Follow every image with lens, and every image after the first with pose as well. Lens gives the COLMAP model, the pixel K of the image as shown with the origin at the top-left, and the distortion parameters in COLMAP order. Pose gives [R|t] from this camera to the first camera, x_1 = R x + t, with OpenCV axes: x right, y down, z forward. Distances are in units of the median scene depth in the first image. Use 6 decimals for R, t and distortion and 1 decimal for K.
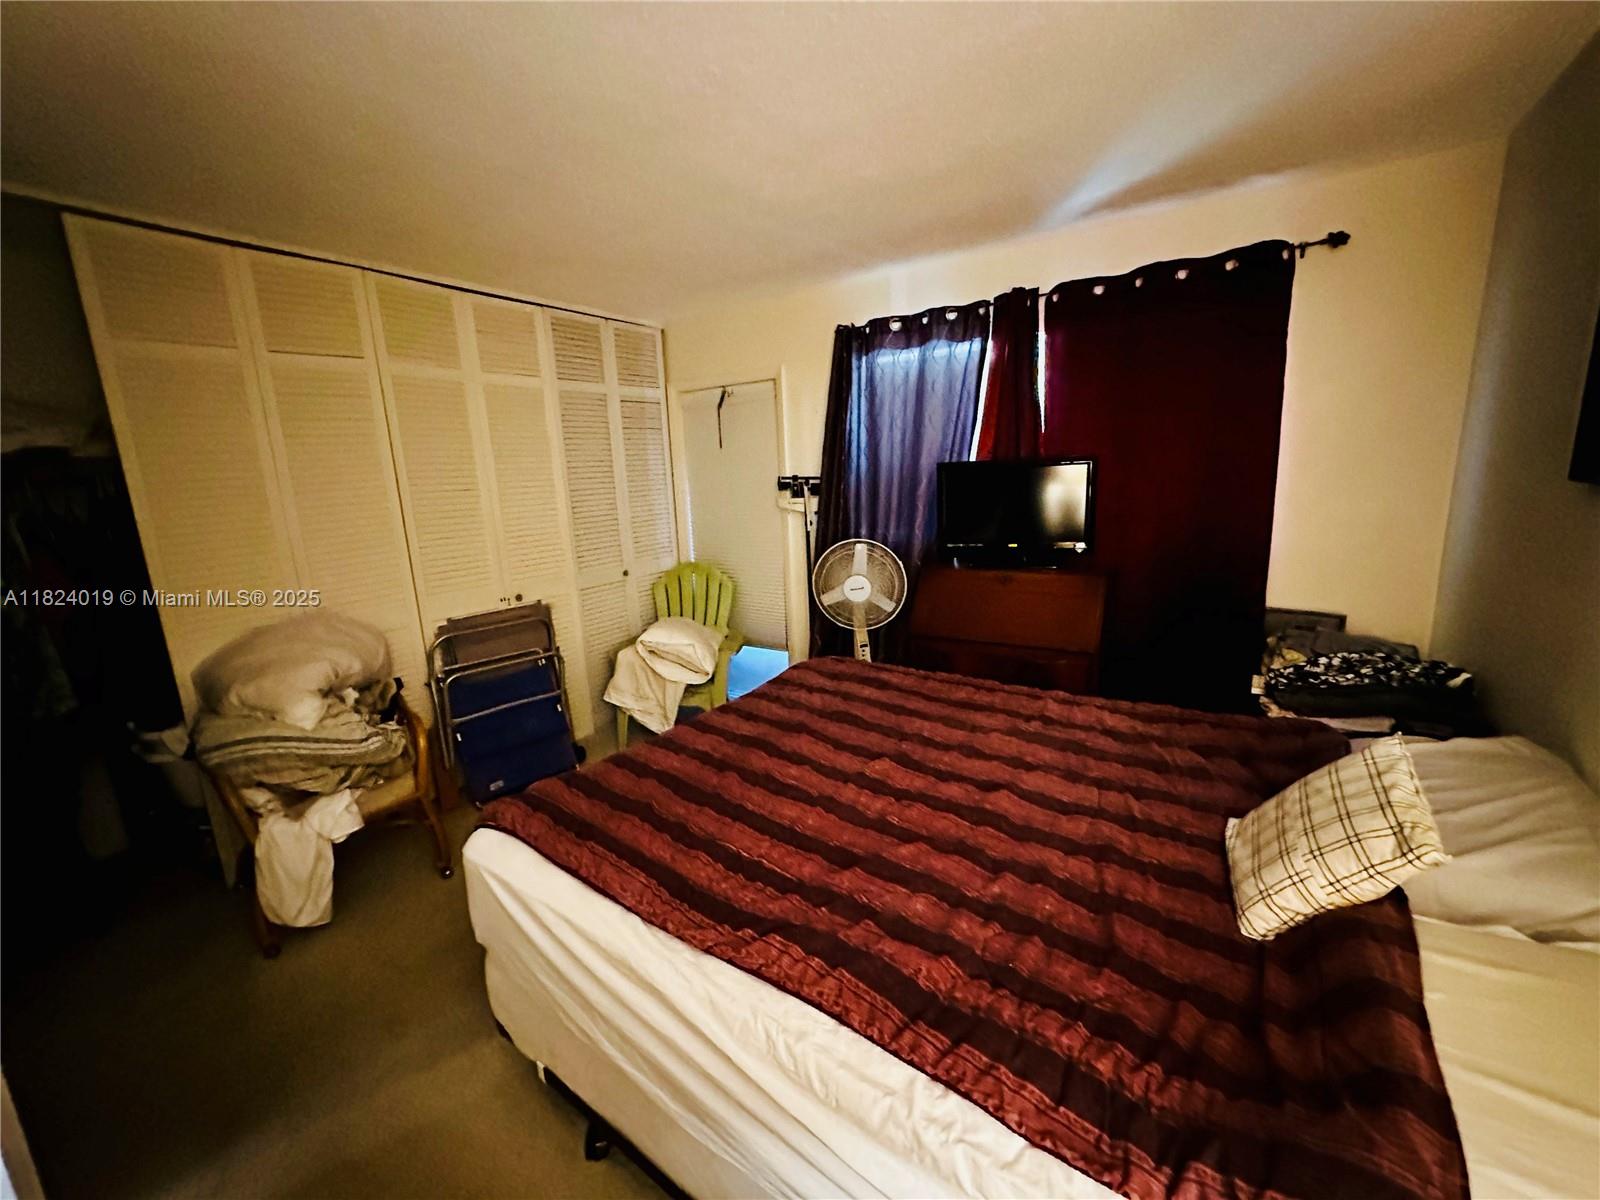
lens RADIAL K [[639.1, 0, 797.5], [0, 639.1, 590.6], [0, 0, 1]] dist [-0.006656, 0.000592]
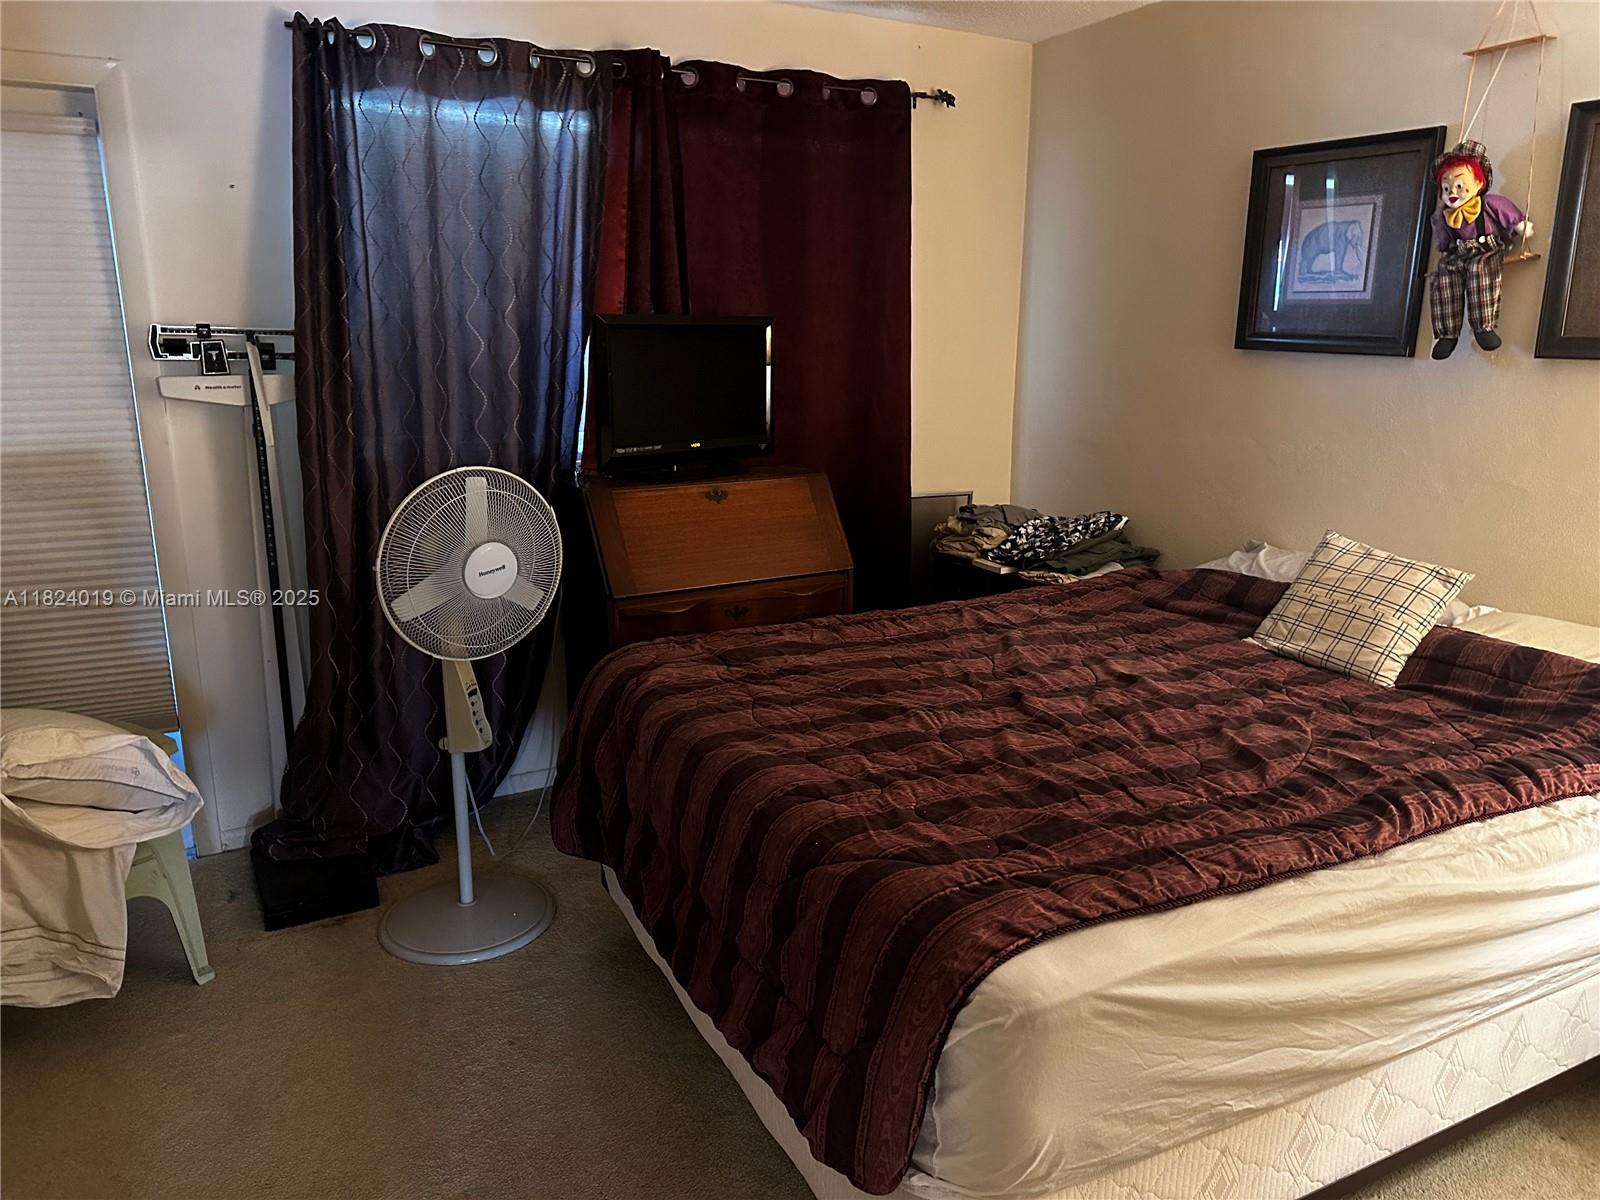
lens RADIAL K [[1112.3, 0, 797.5], [0, 1112.3, 602.2], [0, 0, 1]] dist [0.001290, -0.009722]
pose [[0.462840, -0.167128, 0.870544, -0.825248], [0.145360, 0.983082, 0.111450, -0.025402], [-0.874442, 0.074958, 0.479303, 0.439907]]
